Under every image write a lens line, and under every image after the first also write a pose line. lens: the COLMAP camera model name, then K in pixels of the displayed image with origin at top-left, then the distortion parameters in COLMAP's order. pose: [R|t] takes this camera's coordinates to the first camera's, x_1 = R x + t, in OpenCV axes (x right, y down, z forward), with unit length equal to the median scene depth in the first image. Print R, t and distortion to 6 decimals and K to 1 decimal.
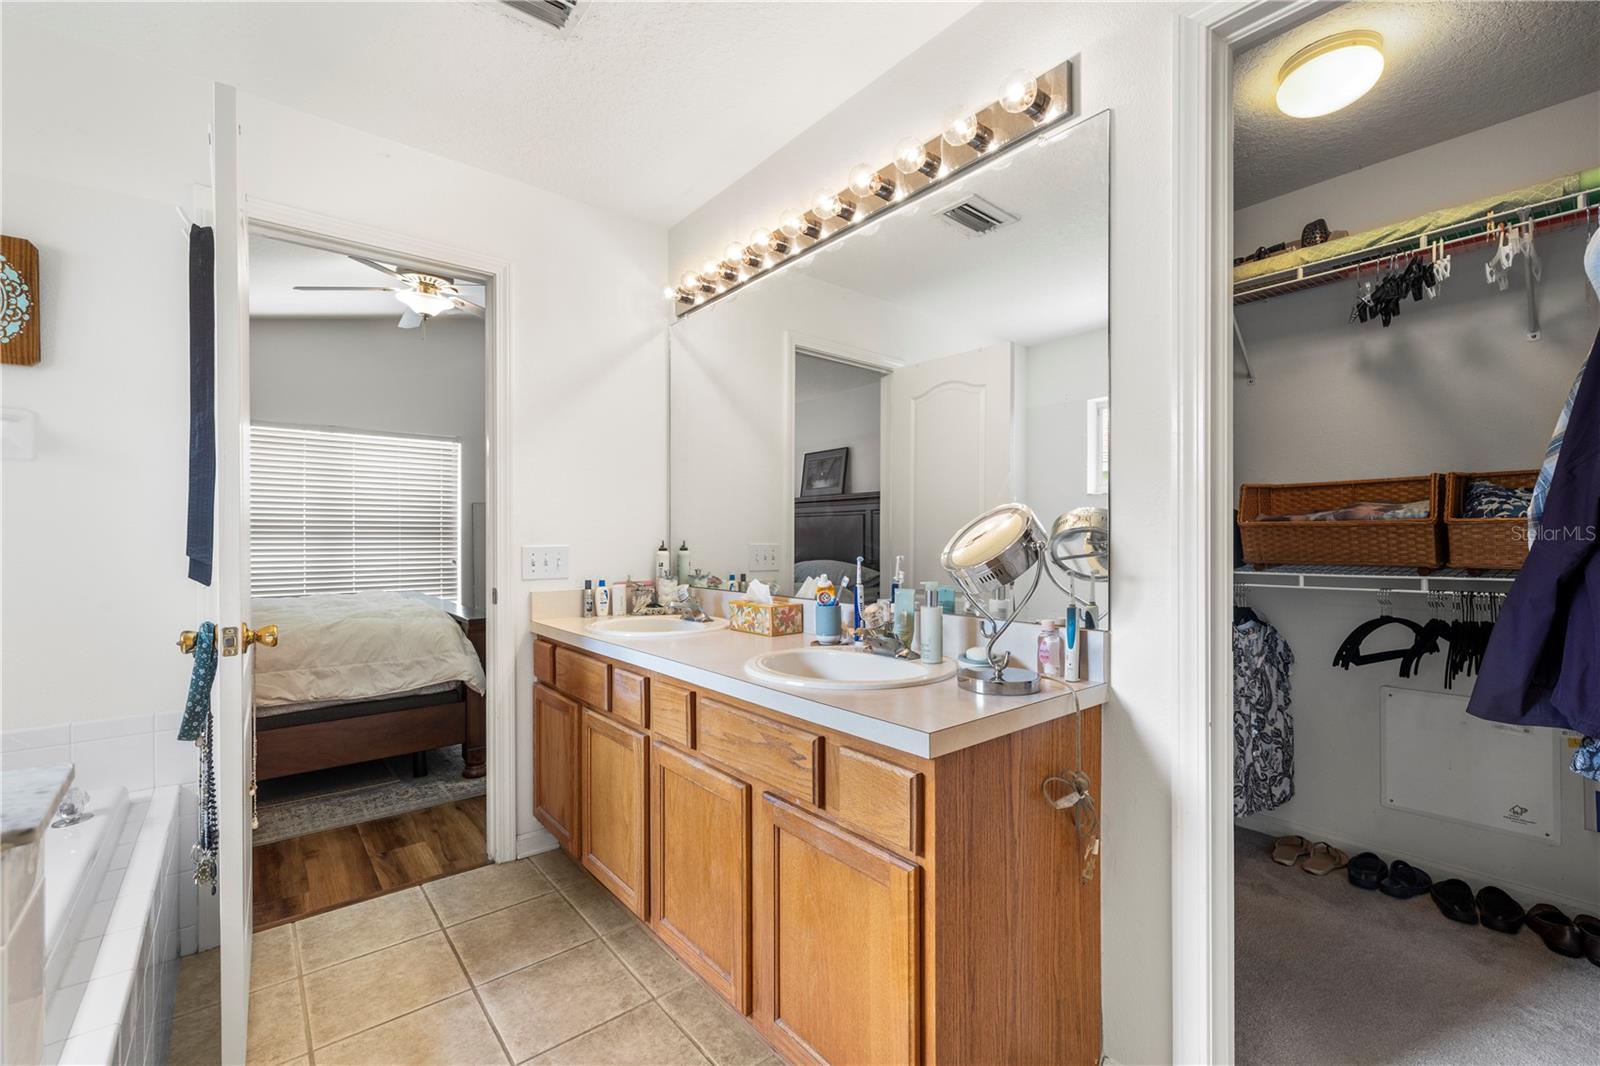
lens RADIAL K [[679.2, 0, 803.2], [0, 679.2, 536.4], [0, 0, 1]] dist [0.000000, 0.000002]
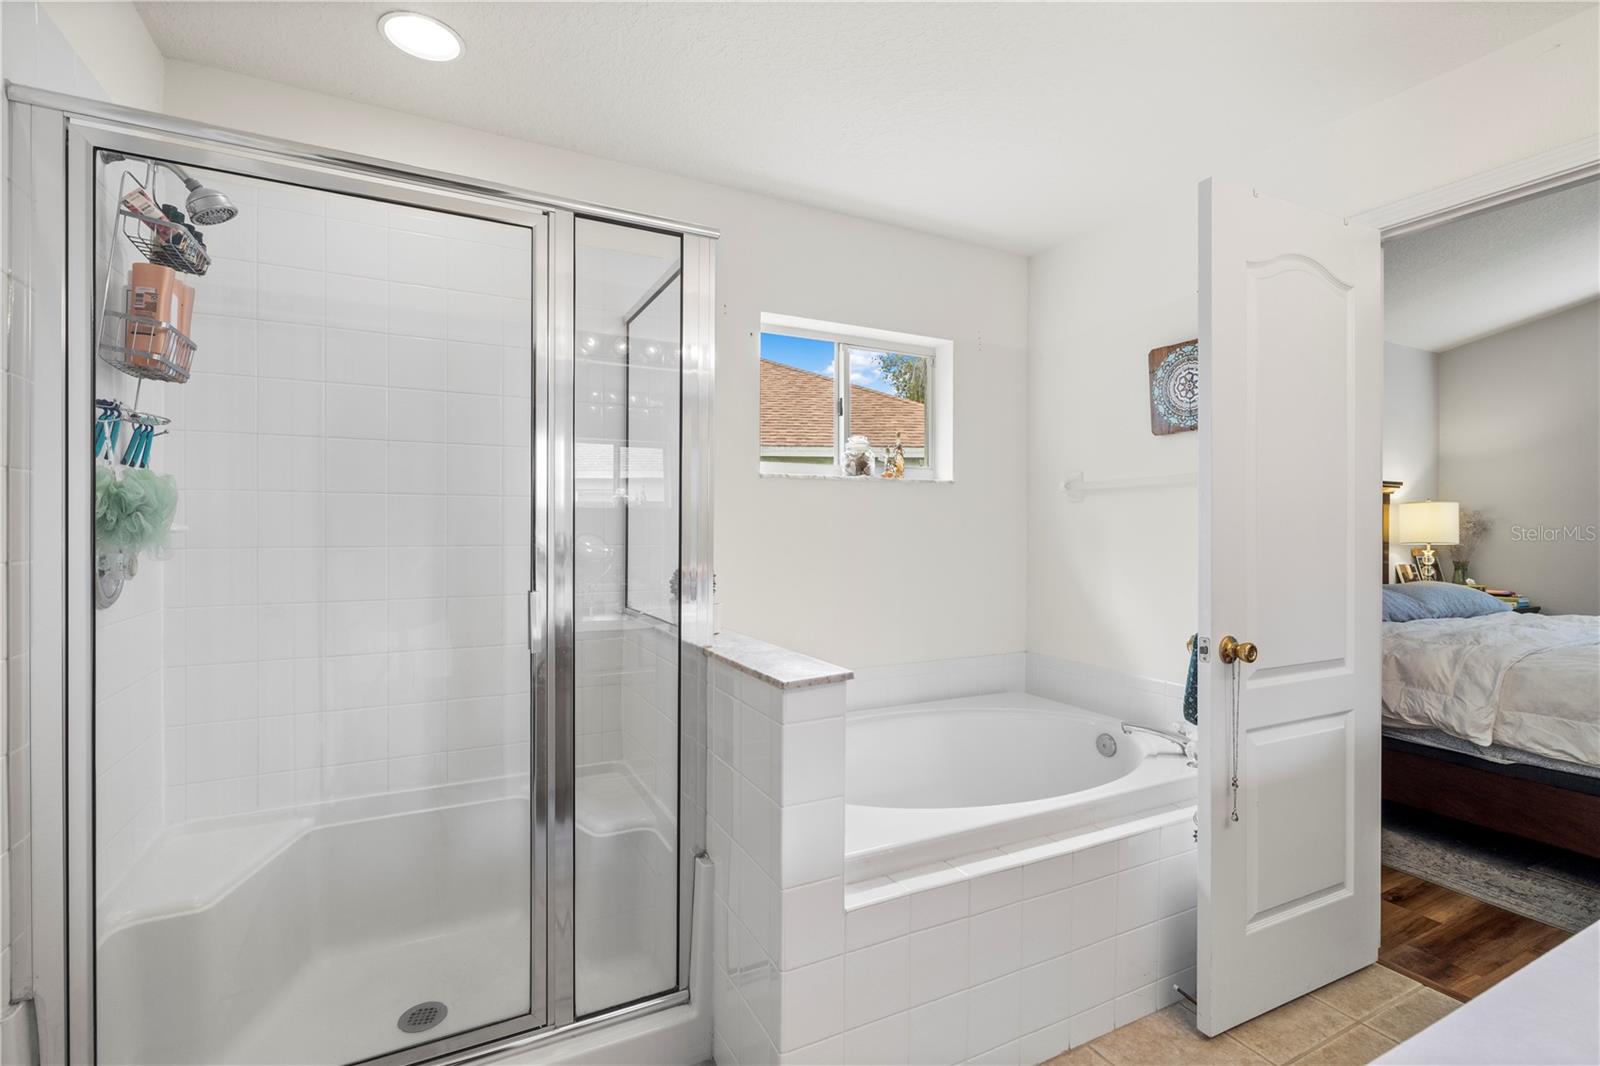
lens RADIAL K [[716.2, 0, 800.2], [0, 716.2, 538.0], [0, 0, 1]] dist [-0.007317, 0.002522]
pose [[-0.221961, -0.000310, -0.975056, 0.412434], [0.004188, 0.999990, -0.001271, -0.032948], [0.975047, -0.004366, -0.221957, 0.465650]]
